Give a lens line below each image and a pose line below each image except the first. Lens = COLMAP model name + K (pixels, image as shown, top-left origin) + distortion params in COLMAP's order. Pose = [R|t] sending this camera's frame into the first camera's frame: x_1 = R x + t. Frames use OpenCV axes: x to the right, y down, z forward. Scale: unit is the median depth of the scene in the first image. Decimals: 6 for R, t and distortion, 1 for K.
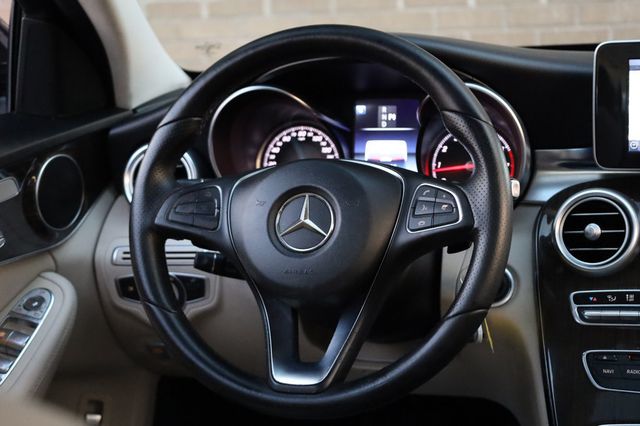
lens RADIAL K [[1197.6, 0, 320.8], [0, 1197.6, 213.5], [0, 0, 1]] dist [-0.041023, 0.000000]
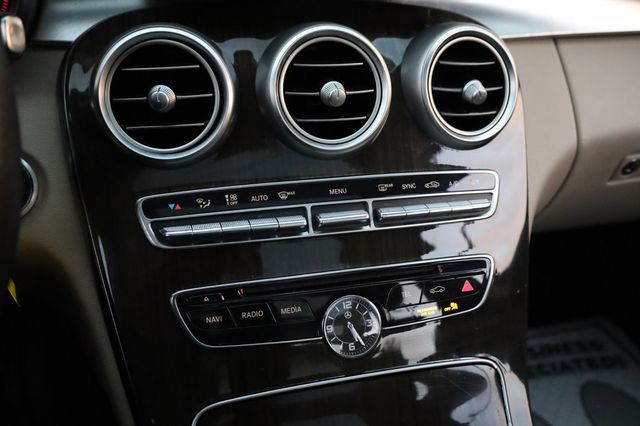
lens RADIAL K [[634.6, 0, 323.8], [0, 634.6, 211.2], [0, 0, 1]] dist [-0.022818, 0.000000]
pose [[0.834791, -0.179897, 0.520347, 0.114209], [0.007536, 0.948756, 0.315918, -0.031843], [-0.550516, -0.259804, 0.793369, 0.667466]]
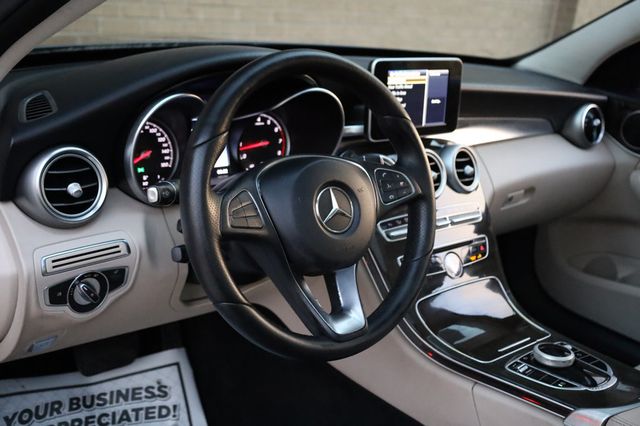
lens RADIAL K [[744.8, 0, 320.4], [0, 744.8, 216.4], [0, 0, 1]] dist [0.016971, 0.000000]
pose [[0.526193, -0.177349, 0.831666, -0.633385], [0.050612, 0.982808, 0.177557, -0.118075], [-0.848857, -0.051337, 0.526123, 0.540689]]
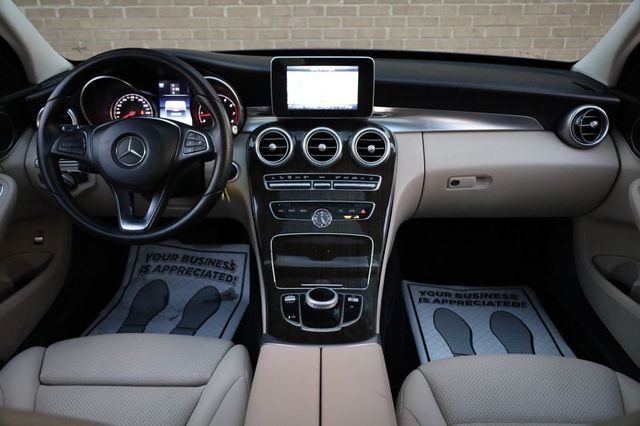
lens RADIAL K [[512.4, 0, 323.7], [0, 512.4, 212.8], [0, 0, 1]] dist [0.002002, -0.003895]
pose [[0.959175, -0.071897, 0.273520, 0.050811], [0.012702, 0.977122, 0.212301, -0.065213], [-0.282526, -0.200160, 0.938144, 0.064576]]
